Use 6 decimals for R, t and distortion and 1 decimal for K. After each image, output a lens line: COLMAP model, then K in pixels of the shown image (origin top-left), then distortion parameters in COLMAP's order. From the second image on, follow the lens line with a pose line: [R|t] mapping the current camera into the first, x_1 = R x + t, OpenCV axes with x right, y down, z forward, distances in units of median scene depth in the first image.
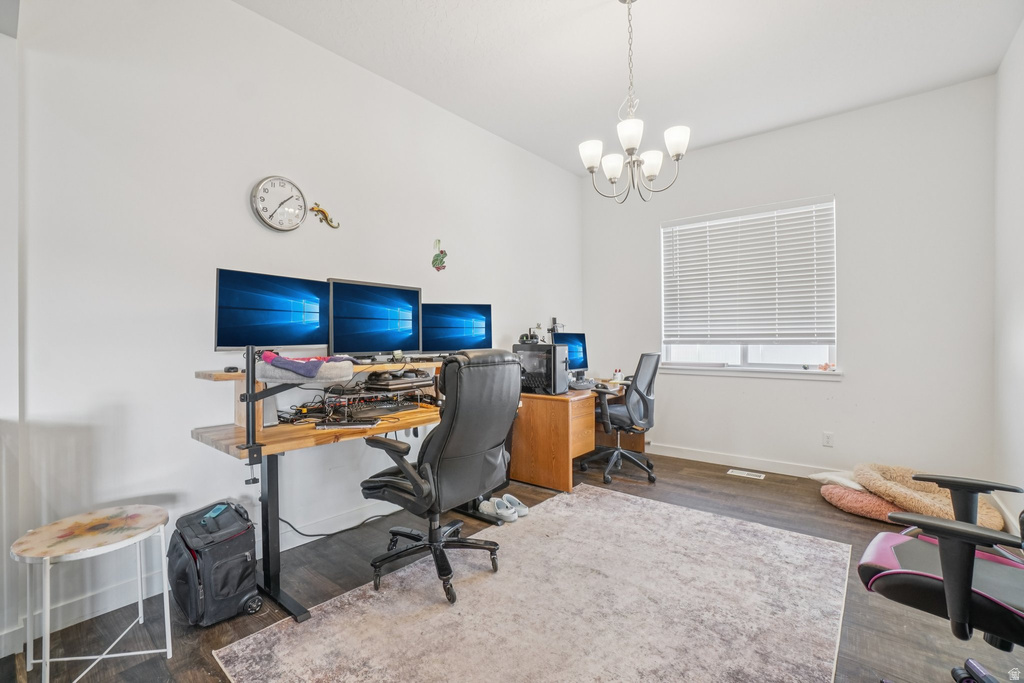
lens RADIAL K [[455.1, 0, 500.6], [0, 455.1, 345.0], [0, 0, 1]] dist [-0.053624, 0.018086]
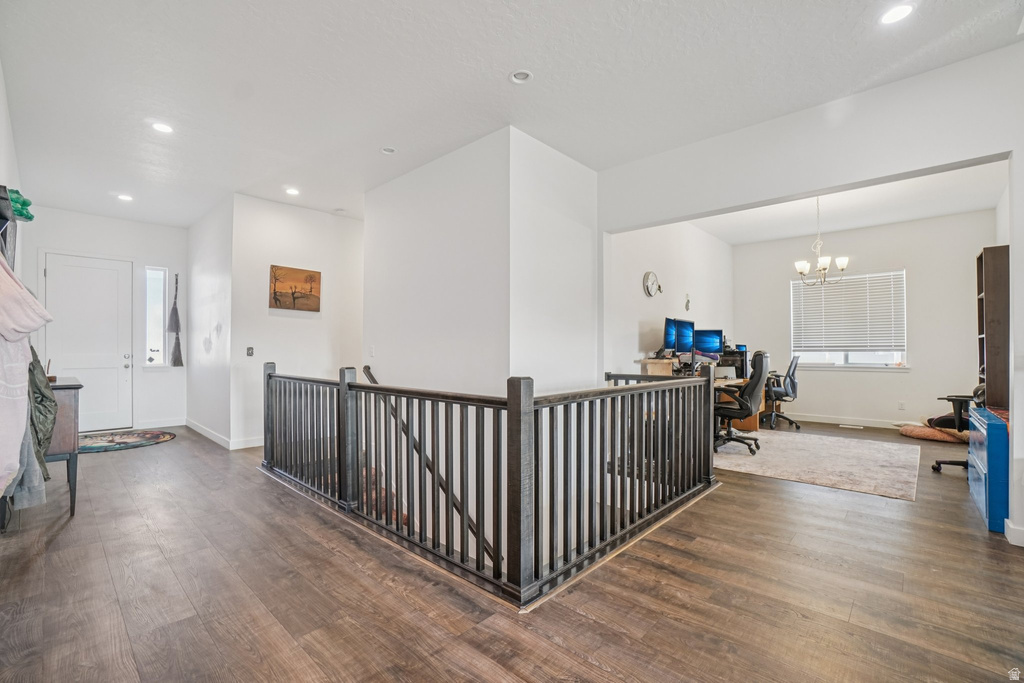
lens RADIAL K [[455.1, 0, 500.2], [0, 455.1, 349.6], [0, 0, 1]] dist [-0.053624, 0.018086]
pose [[0.998000, 0.004067, -0.063084, -0.914586], [-0.005158, 0.999840, -0.017144, 0.035996], [0.063004, 0.017435, 0.997861, -1.043463]]
